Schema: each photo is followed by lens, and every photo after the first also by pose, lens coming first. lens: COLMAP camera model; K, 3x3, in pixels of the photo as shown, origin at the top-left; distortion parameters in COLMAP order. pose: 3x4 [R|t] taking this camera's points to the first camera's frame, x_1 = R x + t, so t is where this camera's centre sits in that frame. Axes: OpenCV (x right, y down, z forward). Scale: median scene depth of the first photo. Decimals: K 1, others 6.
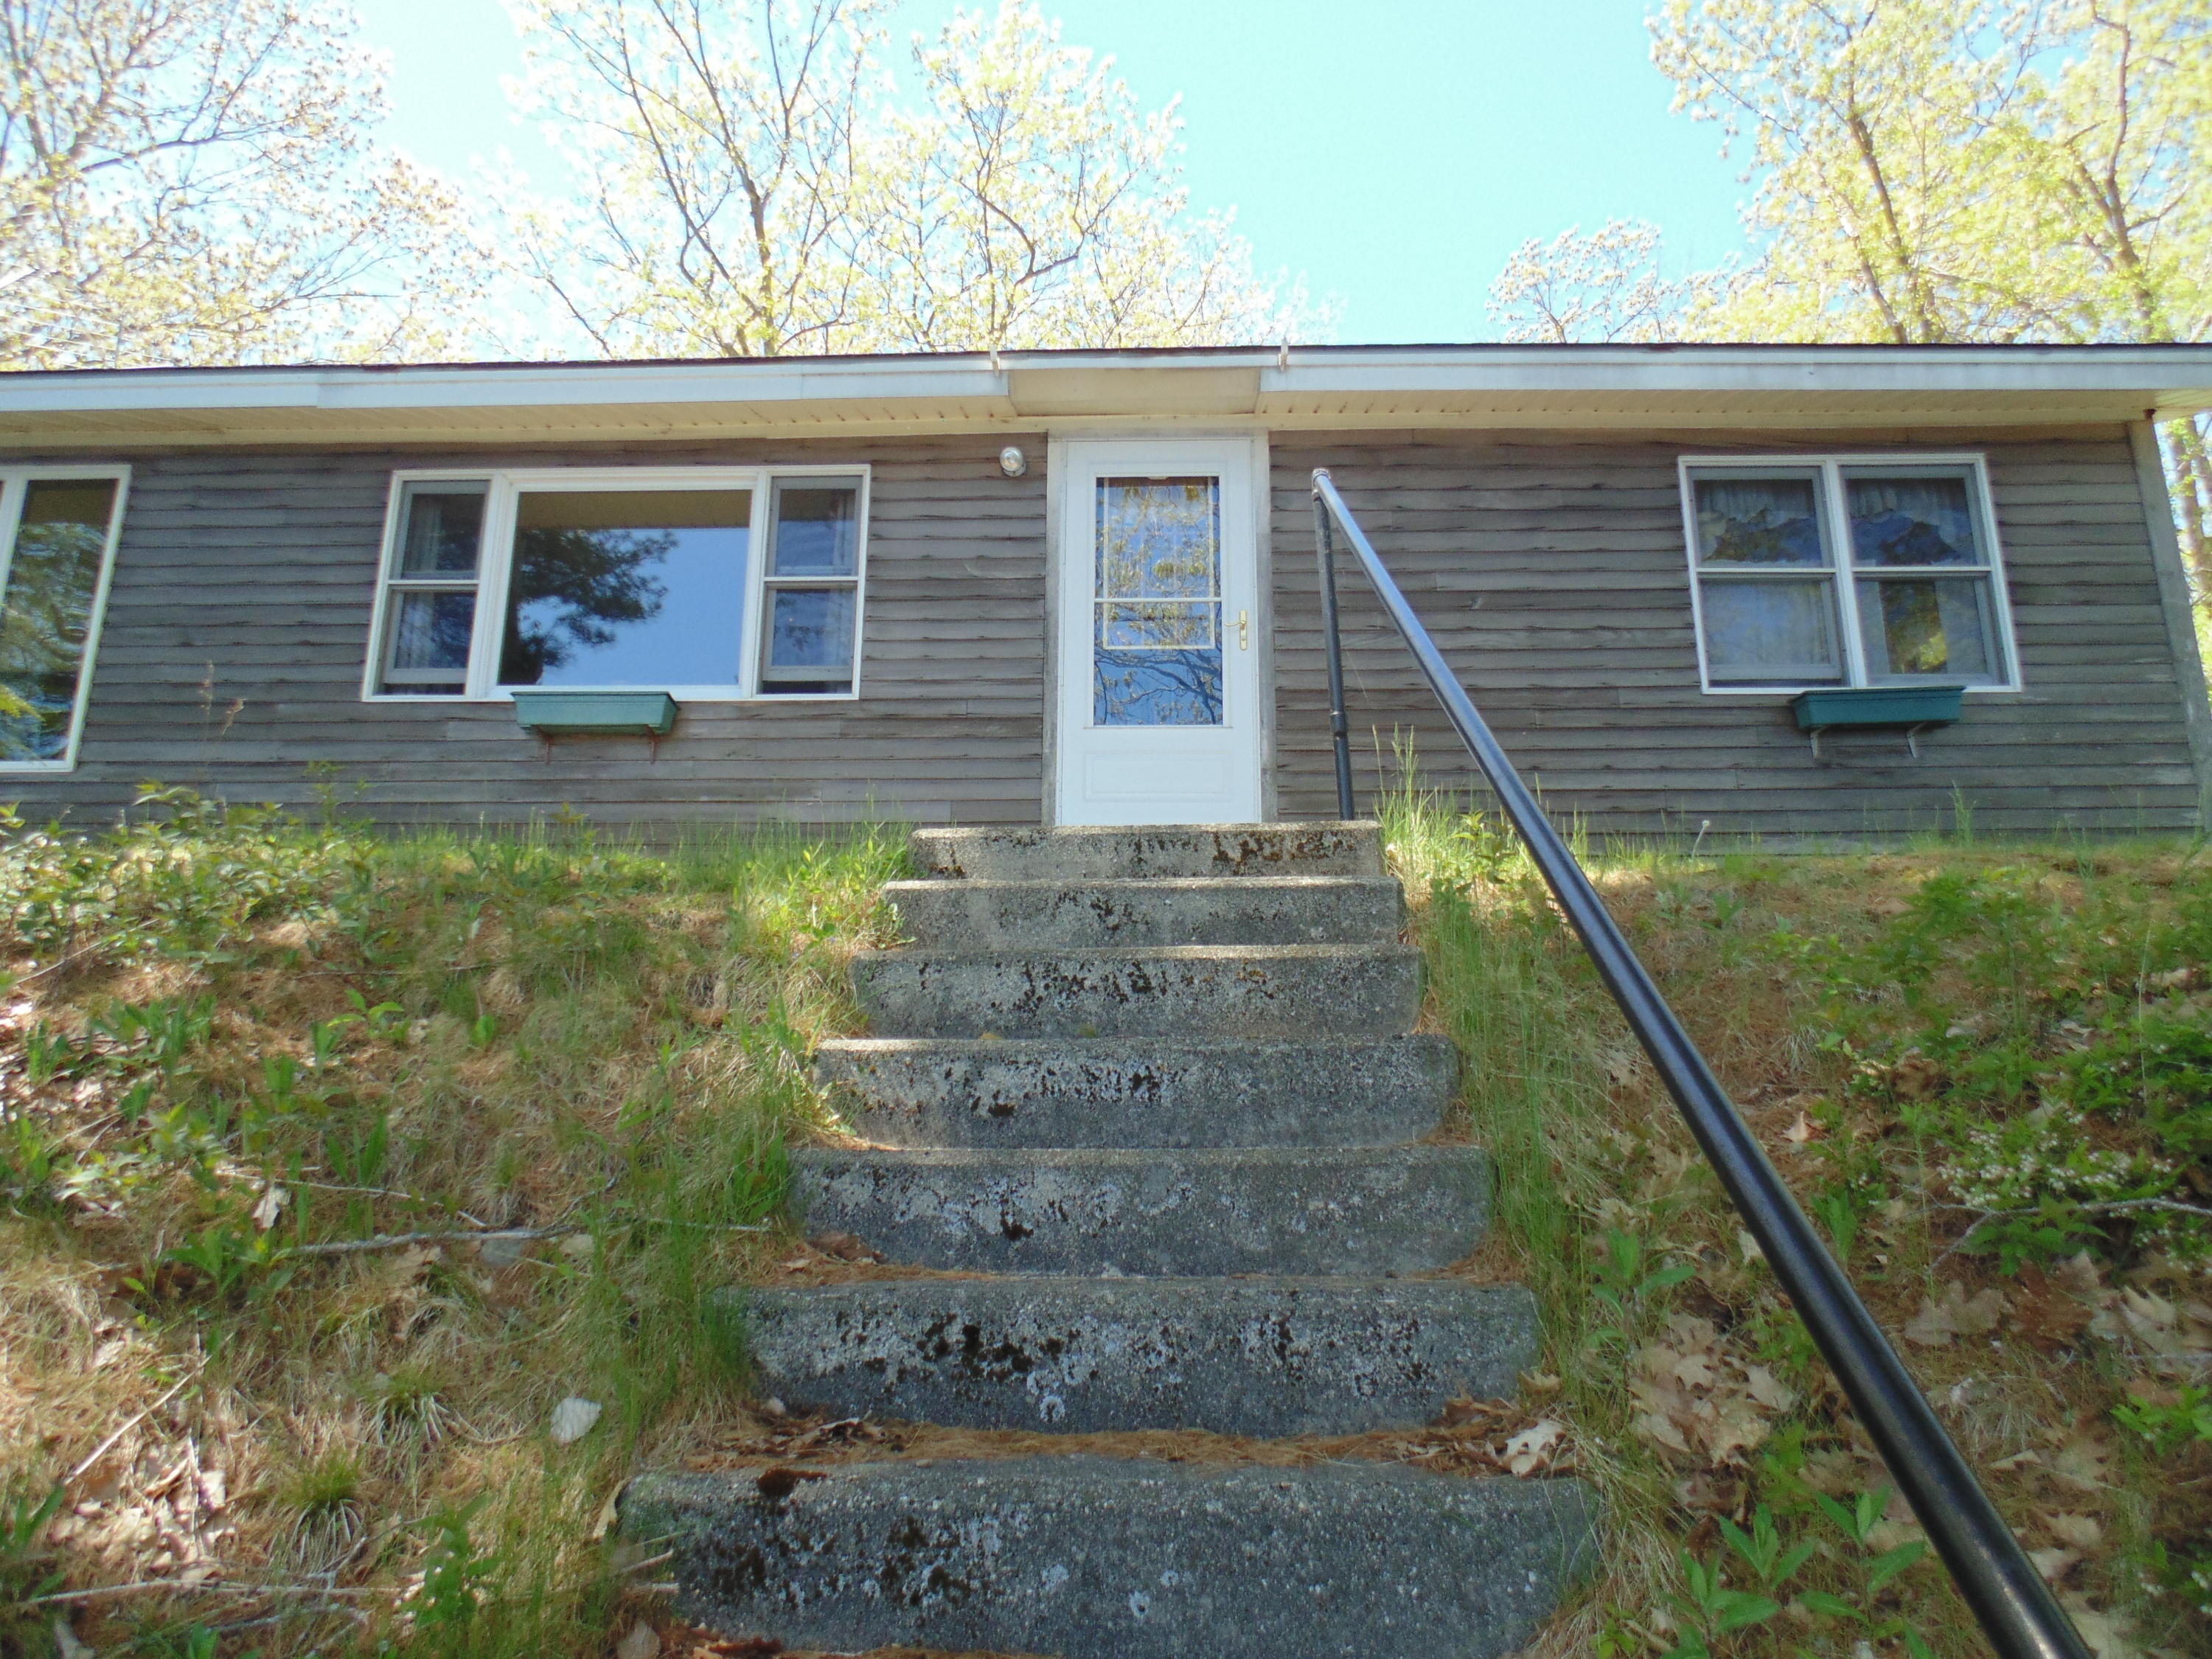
lens RADIAL K [[1478.6, 0, 1106.9], [0, 1478.6, 826.8], [0, 0, 1]] dist [-0.010952, -0.002292]
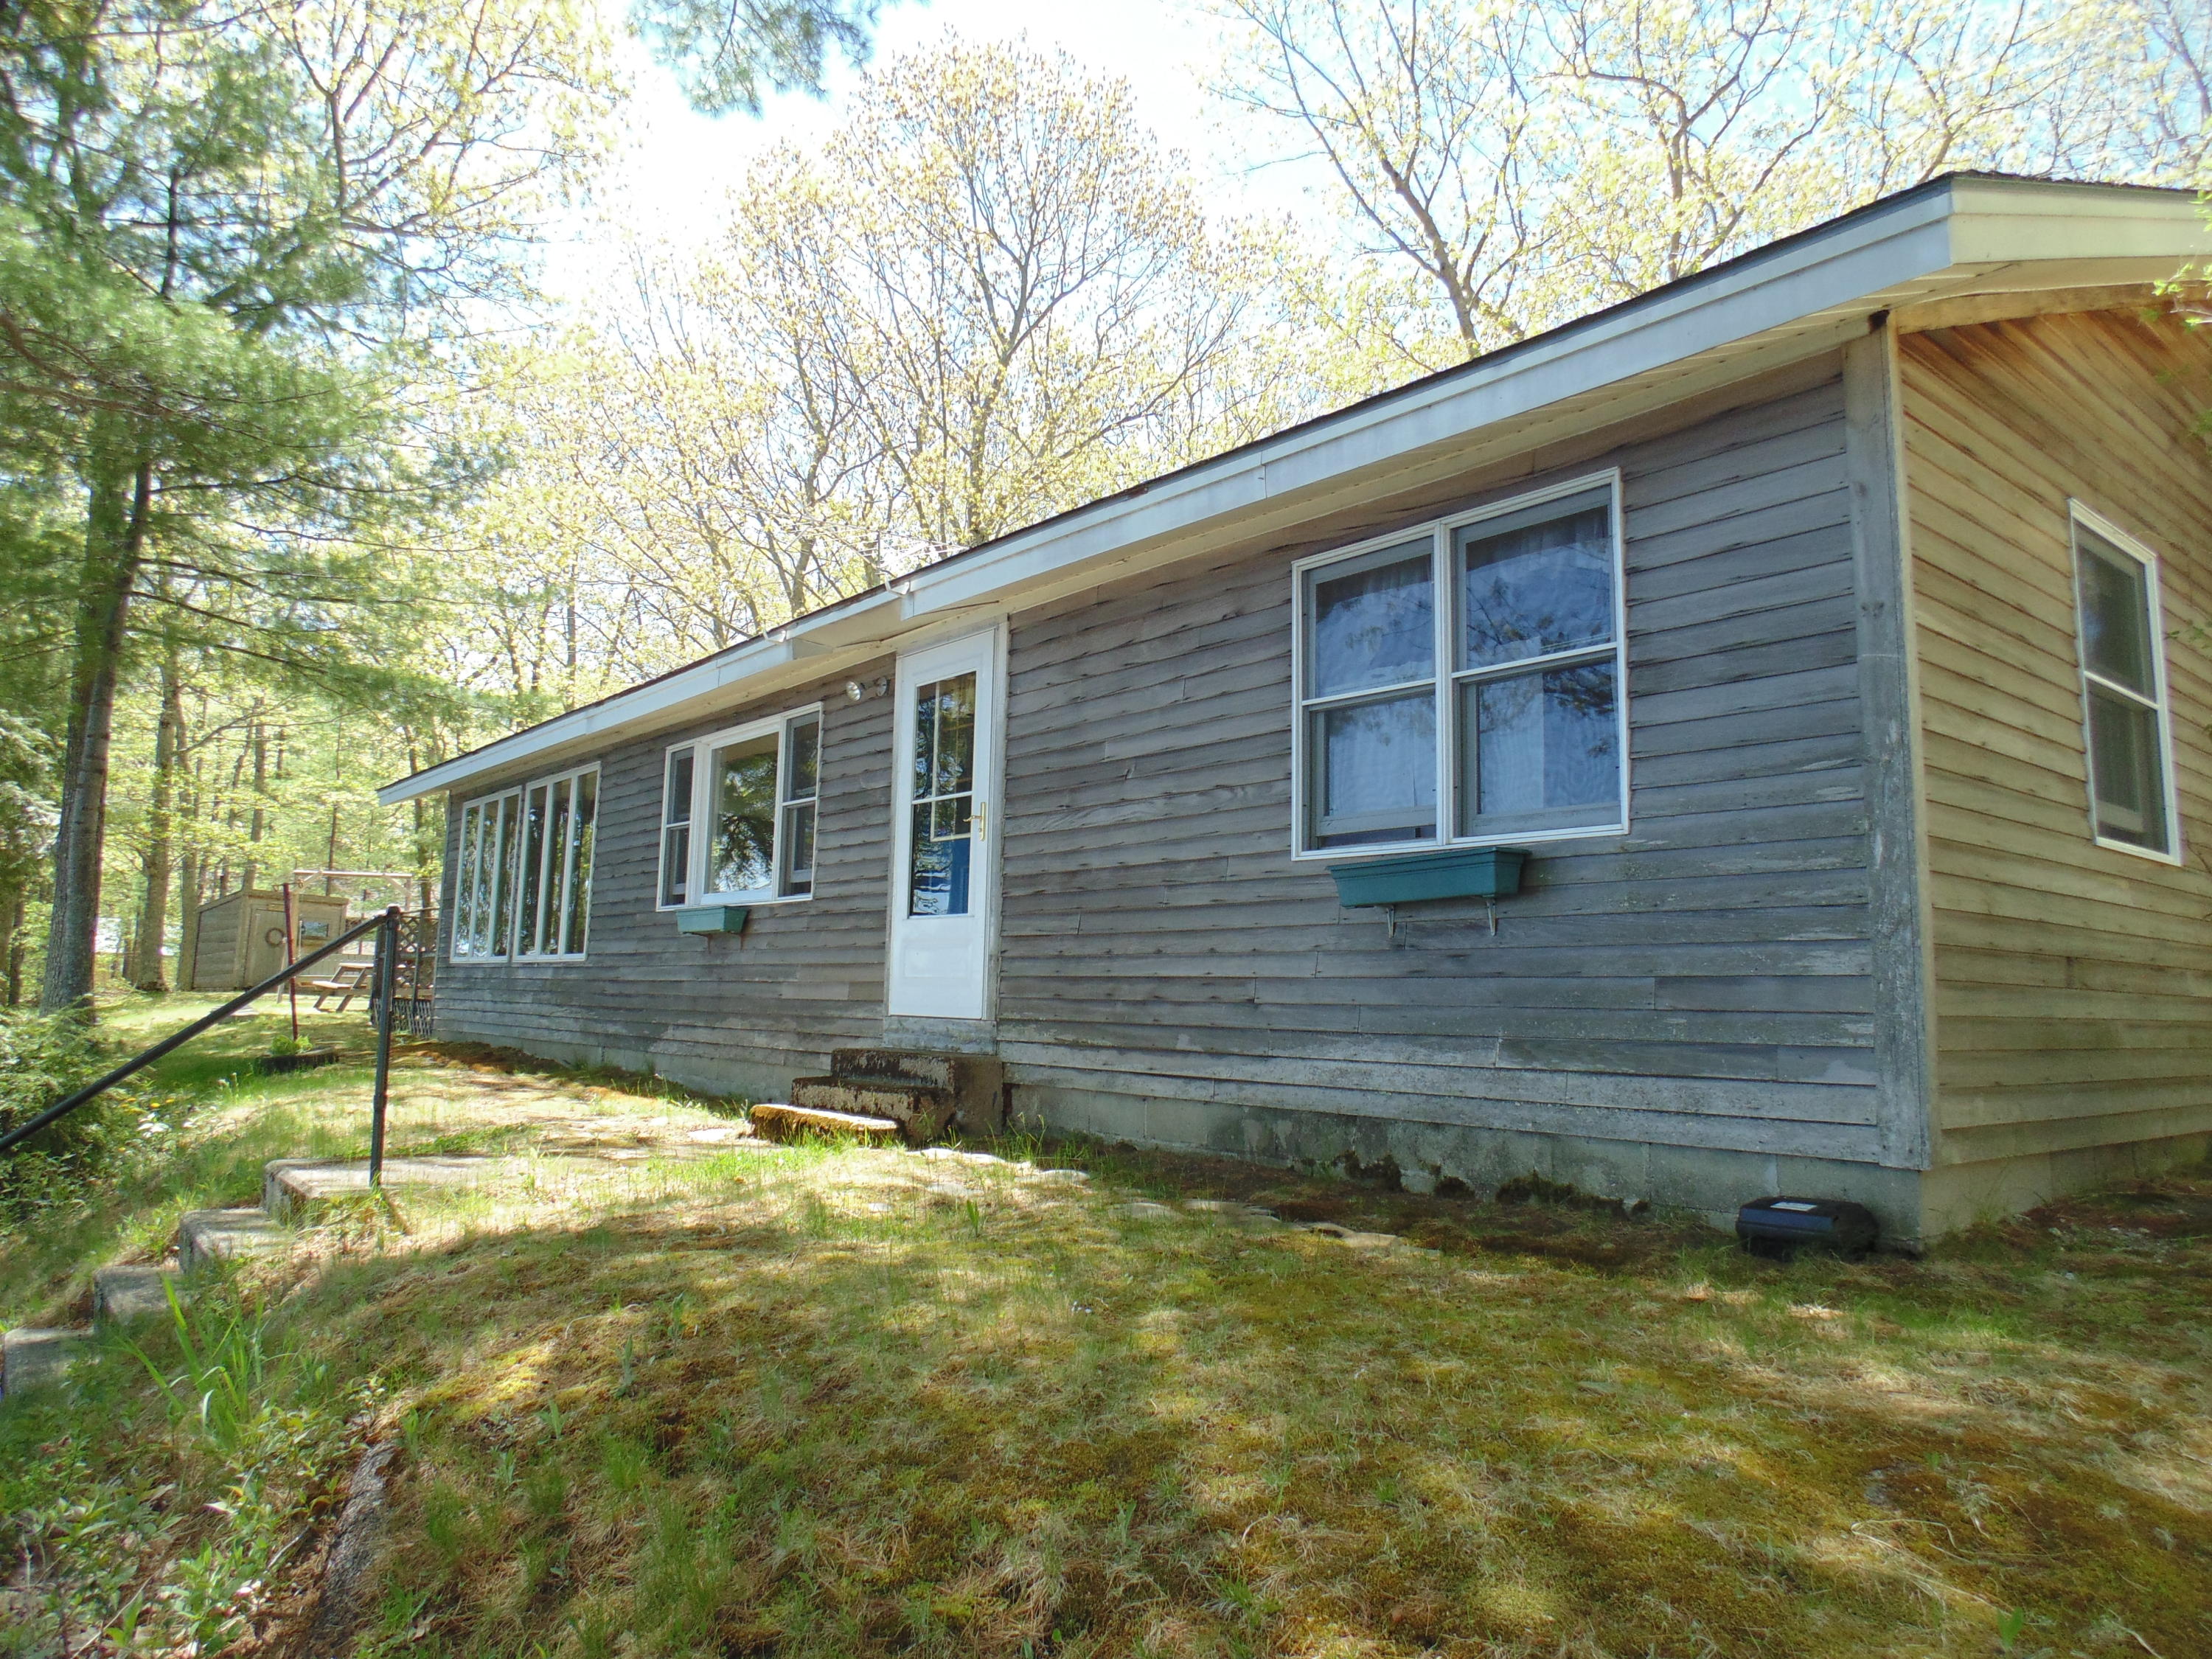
lens RADIAL K [[1478.6, 0, 1104.8], [0, 1478.6, 822.1], [0, 0, 1]] dist [-0.010952, -0.002292]
pose [[0.650929, -0.078172, -0.755103, 0.961002], [0.158062, 0.986840, 0.034094, -0.155239], [0.742501, -0.141546, 0.654719, 0.362233]]
